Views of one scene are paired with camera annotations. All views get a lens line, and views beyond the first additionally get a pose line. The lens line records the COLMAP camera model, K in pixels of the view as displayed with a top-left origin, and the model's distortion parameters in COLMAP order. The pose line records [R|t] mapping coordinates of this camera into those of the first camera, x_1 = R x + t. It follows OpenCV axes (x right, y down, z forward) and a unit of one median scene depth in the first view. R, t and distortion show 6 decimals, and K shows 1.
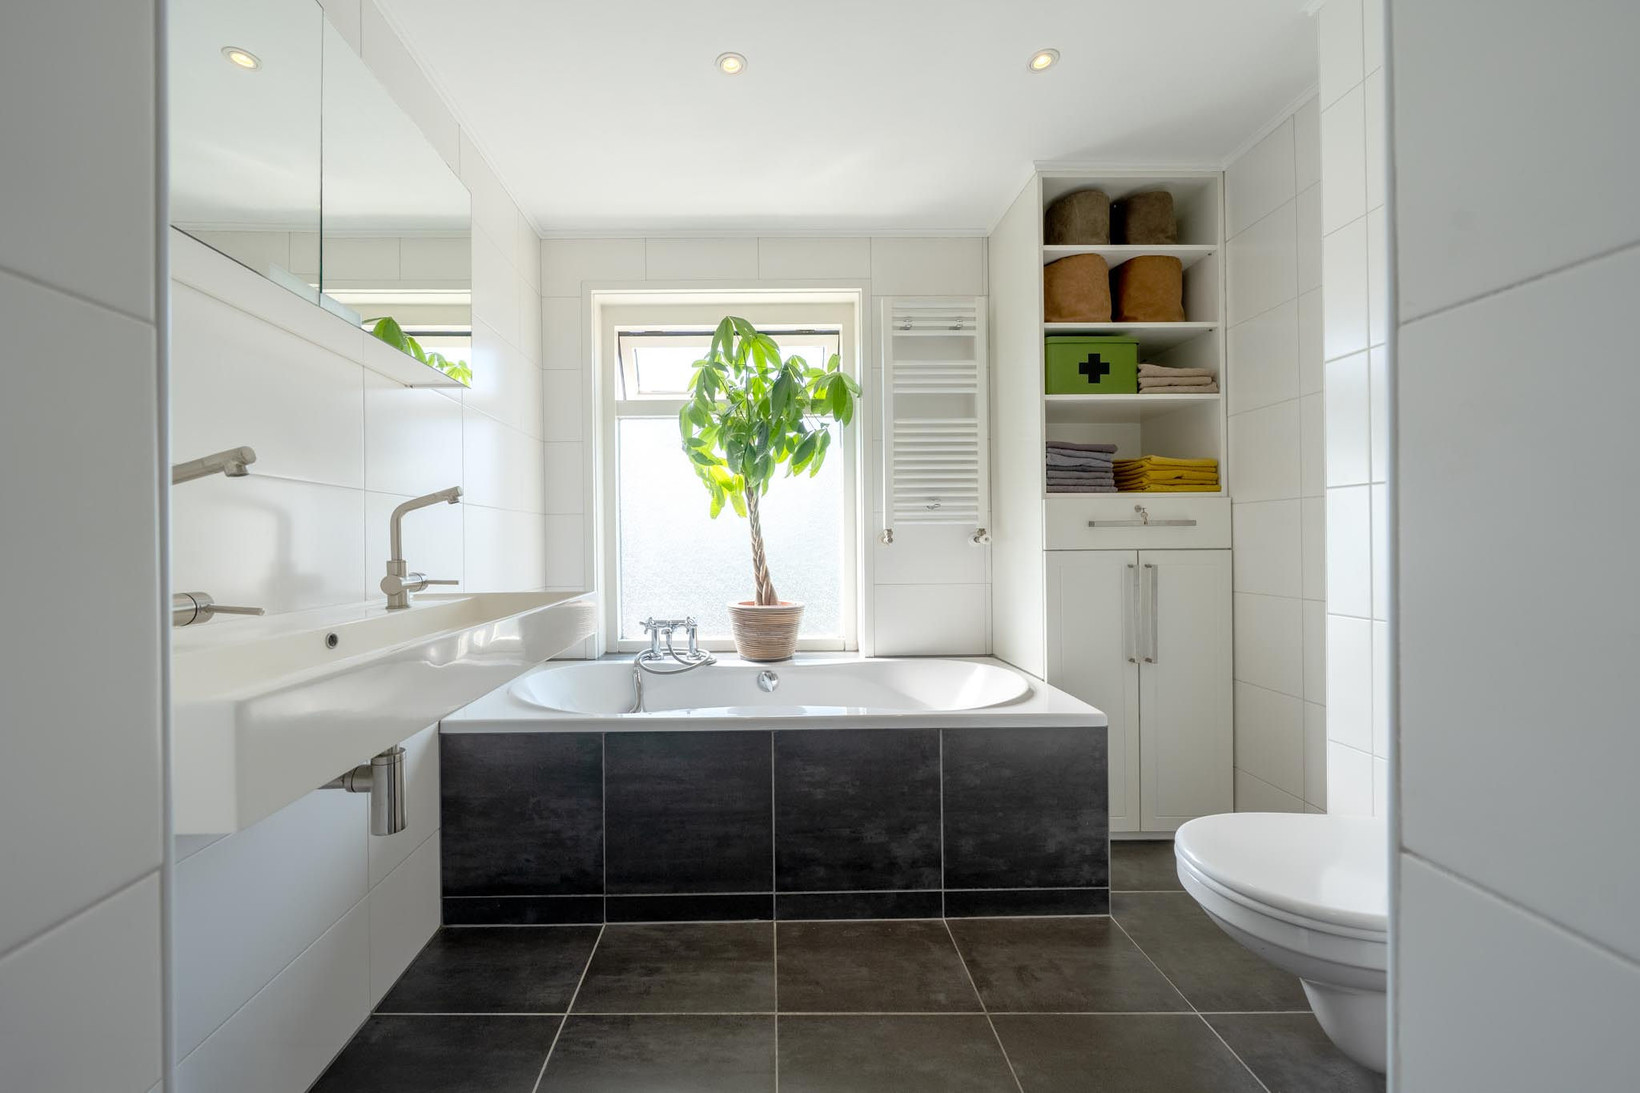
lens RADIAL K [[588.6, 0, 767.5], [0, 588.6, 542.9], [0, 0, 1]] dist [-0.000530, -0.000048]
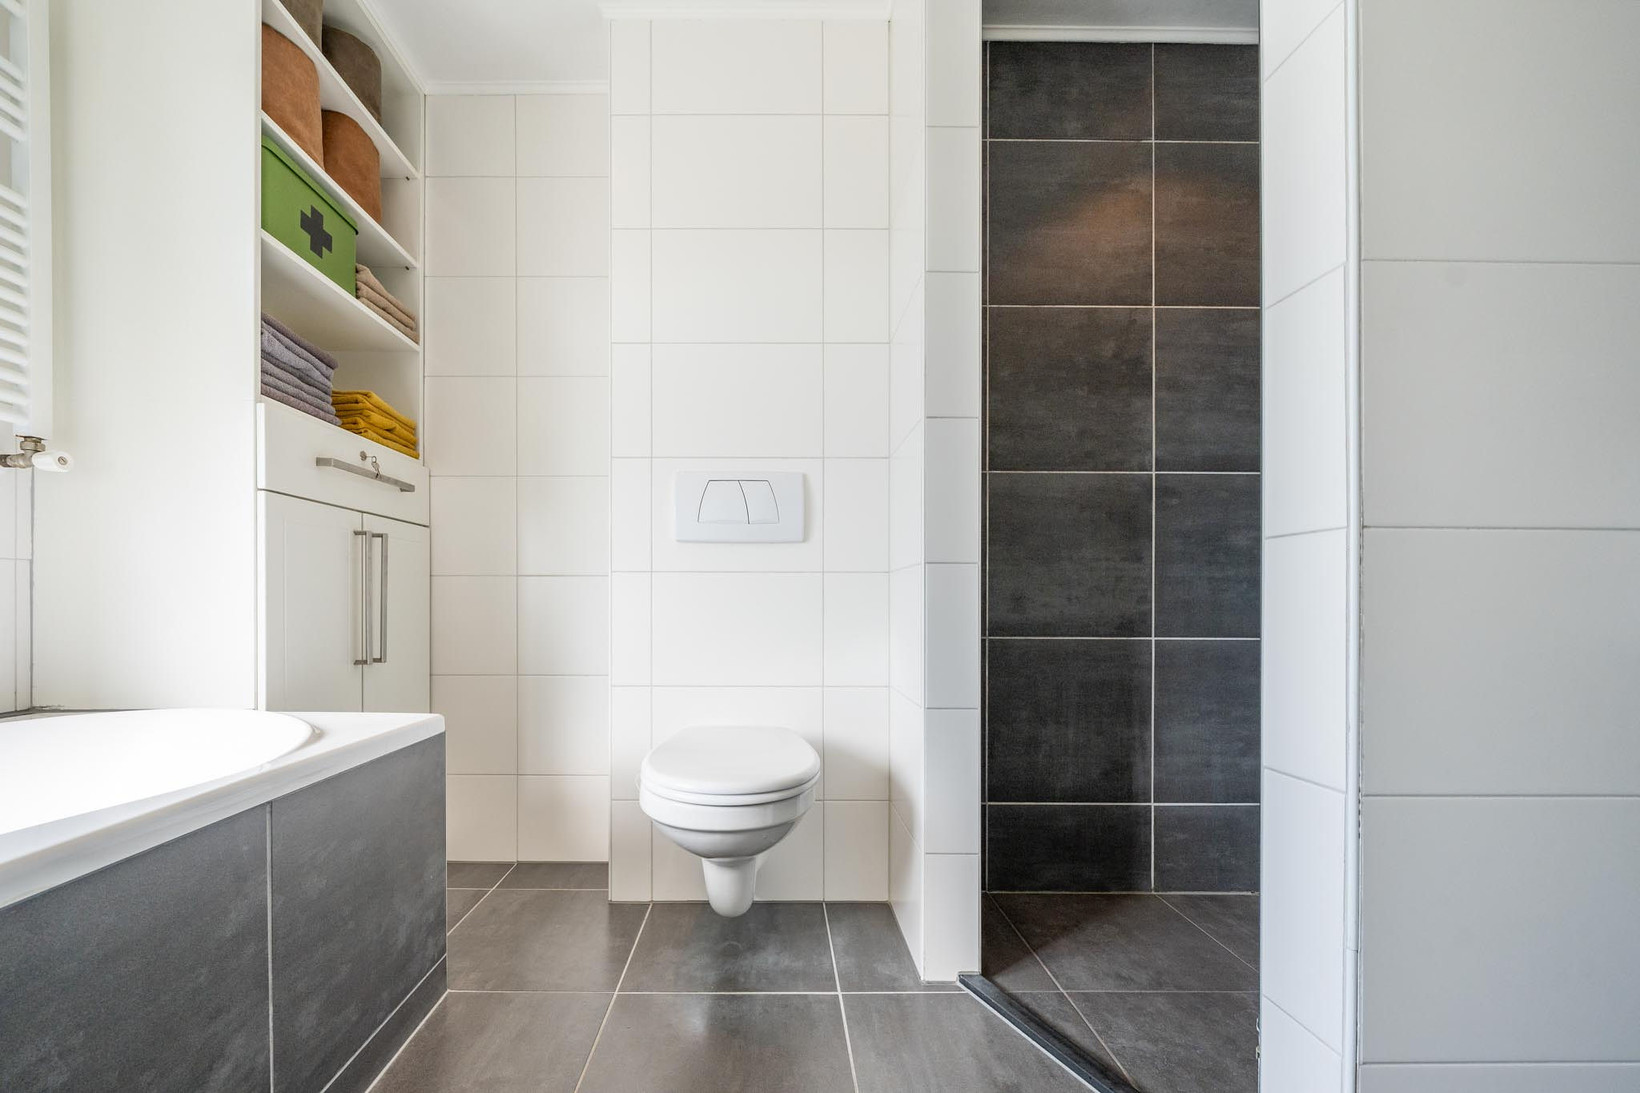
lens RADIAL K [[628.6, 0, 820.9], [0, 628.6, 588.1], [0, 0, 1]] dist [0.000490, 0.000287]
pose [[-0.004482, 0.011880, 0.999919, -0.157798], [-0.002210, 0.999927, -0.011890, 0.115228], [-0.999988, -0.002263, -0.004455, 0.431612]]
